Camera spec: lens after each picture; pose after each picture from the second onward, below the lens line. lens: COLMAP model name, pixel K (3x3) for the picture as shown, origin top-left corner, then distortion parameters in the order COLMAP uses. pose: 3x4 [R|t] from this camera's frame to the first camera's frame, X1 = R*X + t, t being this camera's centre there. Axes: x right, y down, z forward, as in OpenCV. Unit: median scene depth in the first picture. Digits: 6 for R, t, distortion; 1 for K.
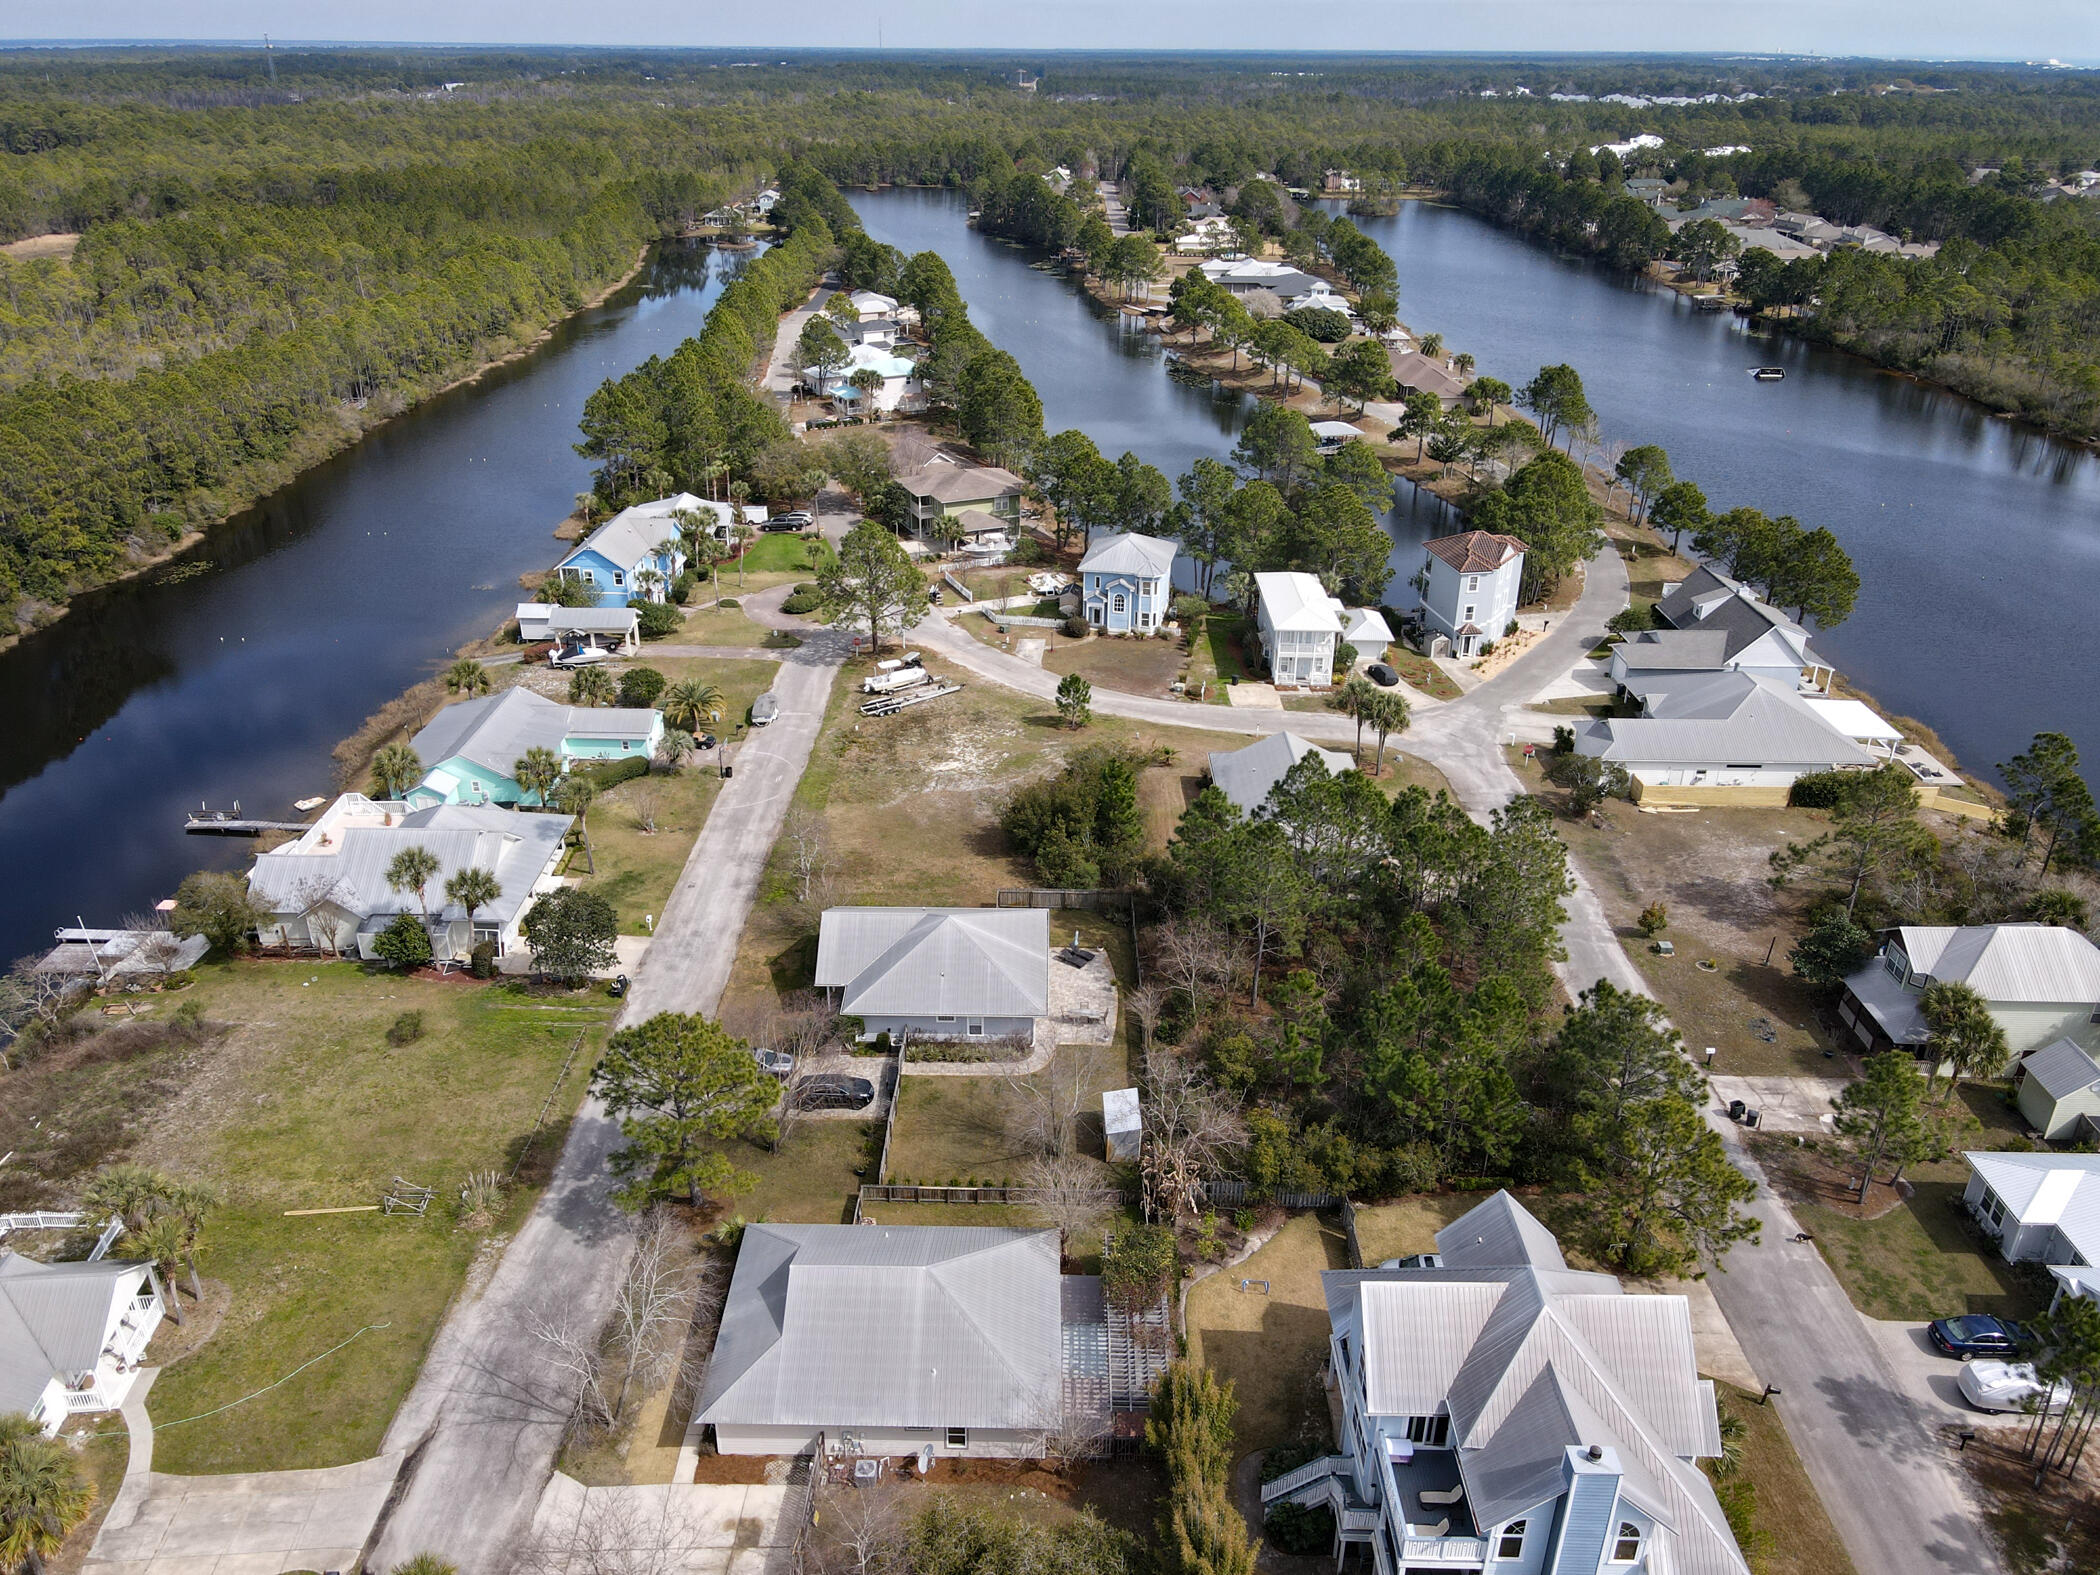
lens RADIAL K [[1536.8, 0, 1040.0], [0, 1536.8, 791.3], [0, 0, 1]] dist [0.001433, 0.015089]
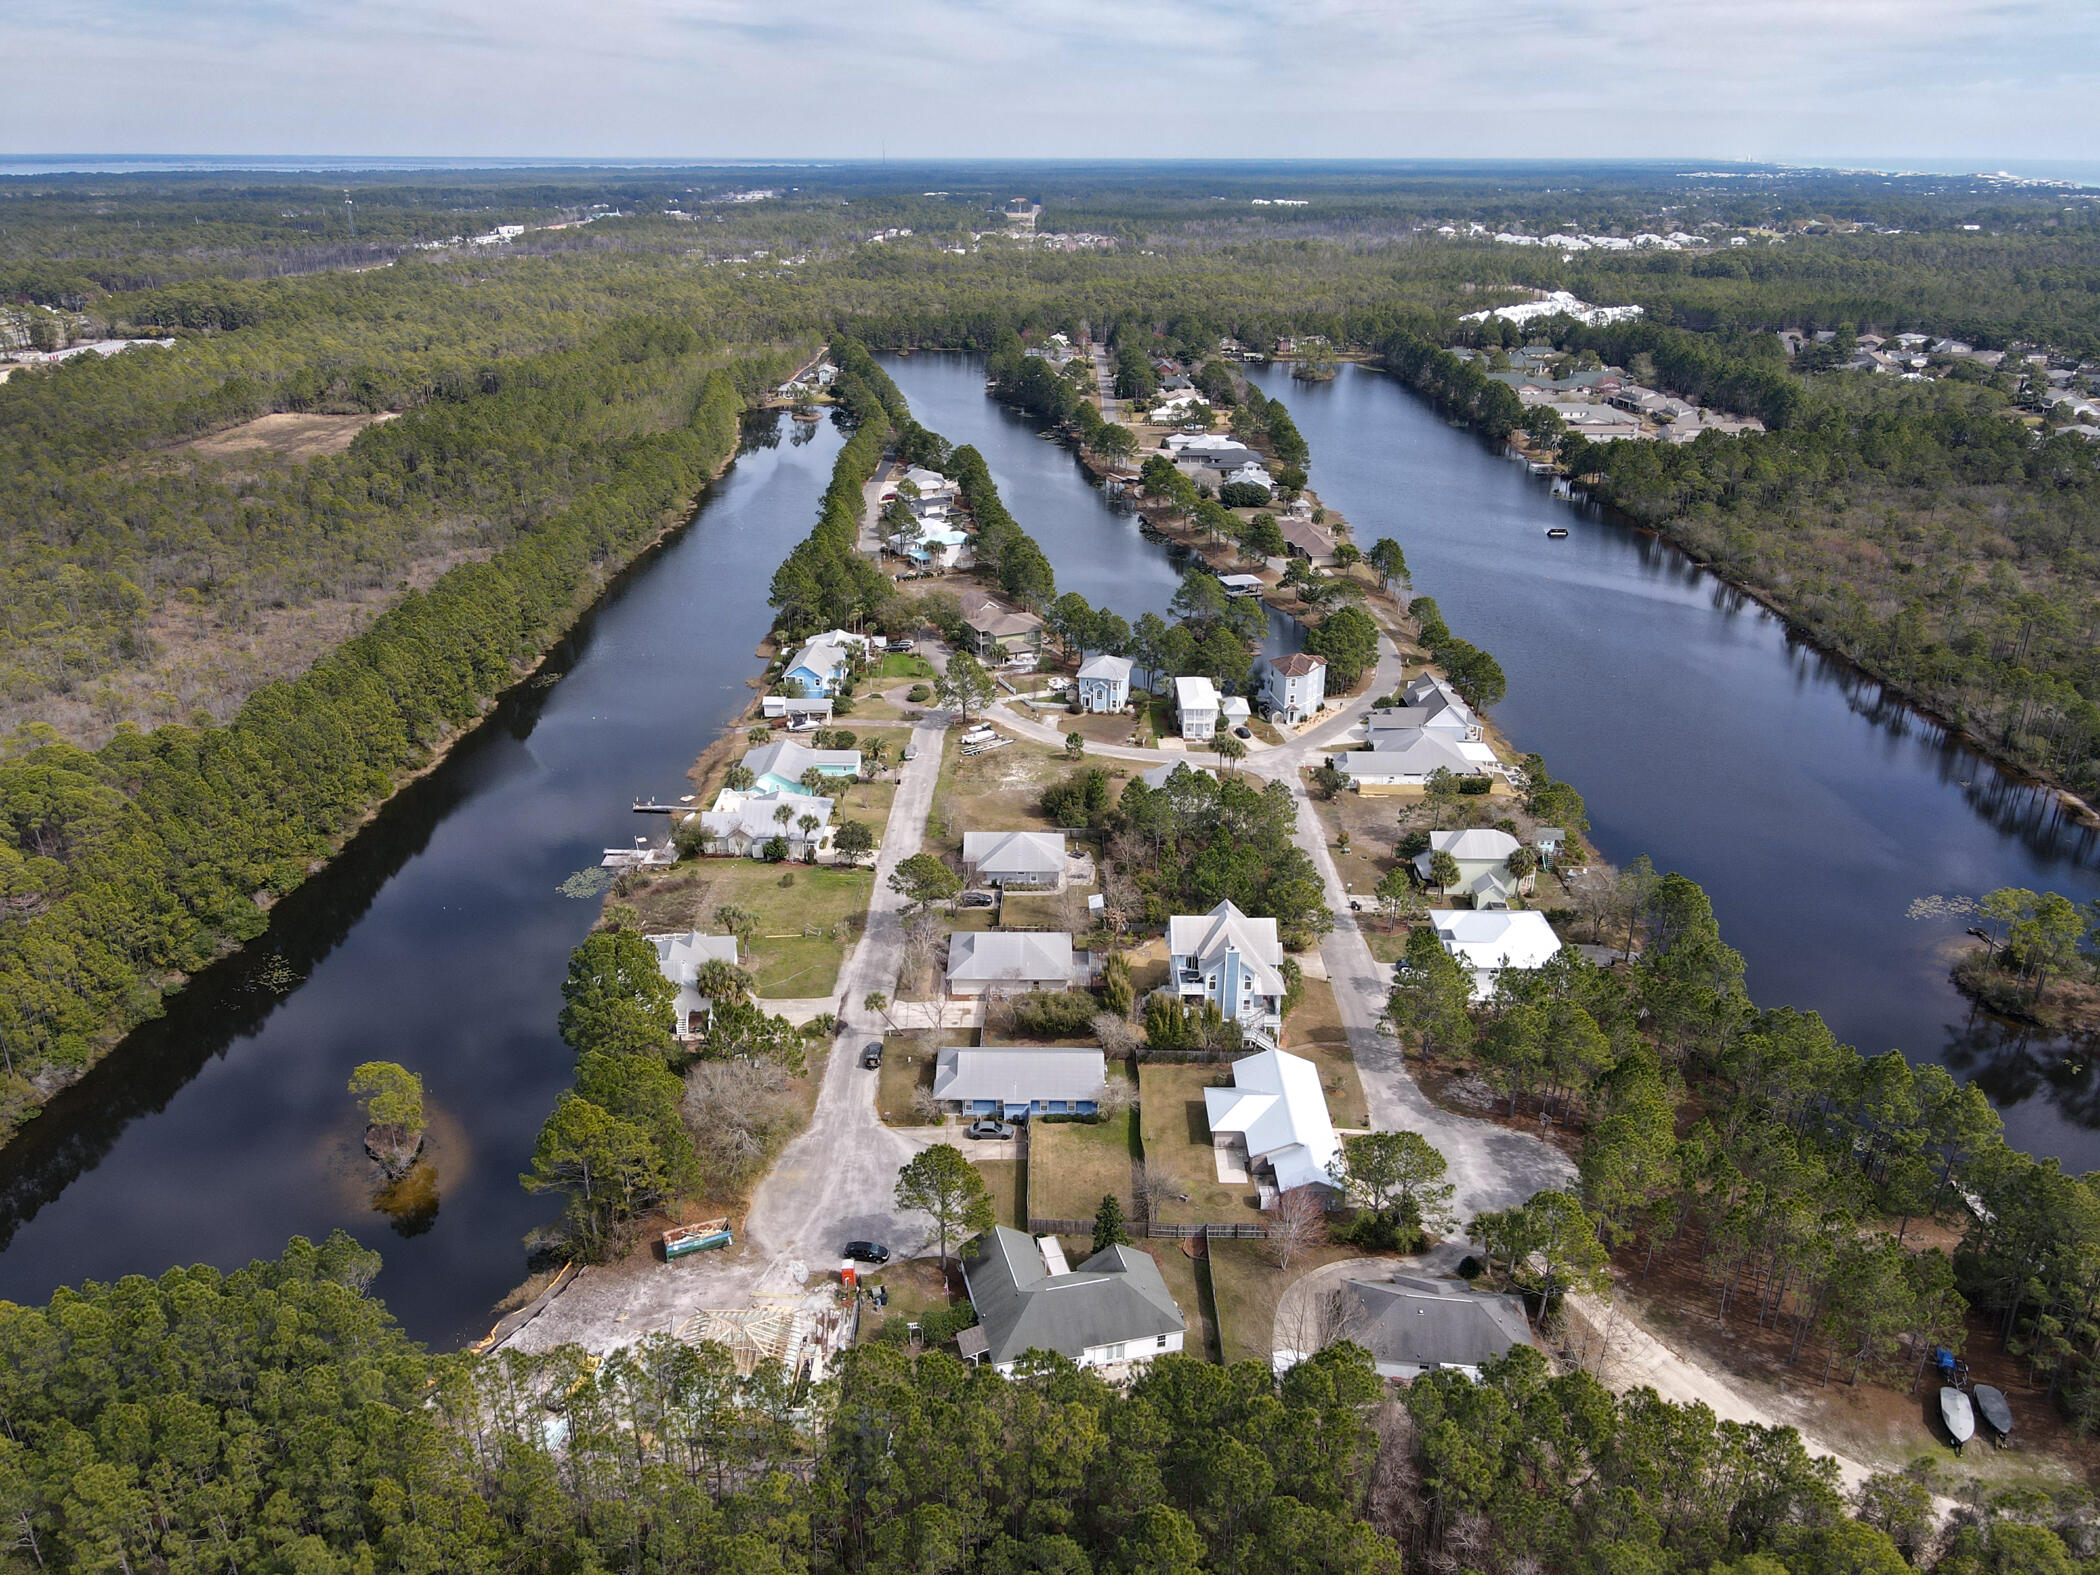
lens RADIAL K [[1536.8, 0, 1038.8], [0, 1536.8, 769.9], [0, 0, 1]] dist [0.001433, 0.015089]
pose [[0.999983, -0.005781, -0.000342, -0.022379], [0.005742, 0.997448, -0.071162, 0.107544], [0.000753, 0.071159, 0.997465, -0.910721]]
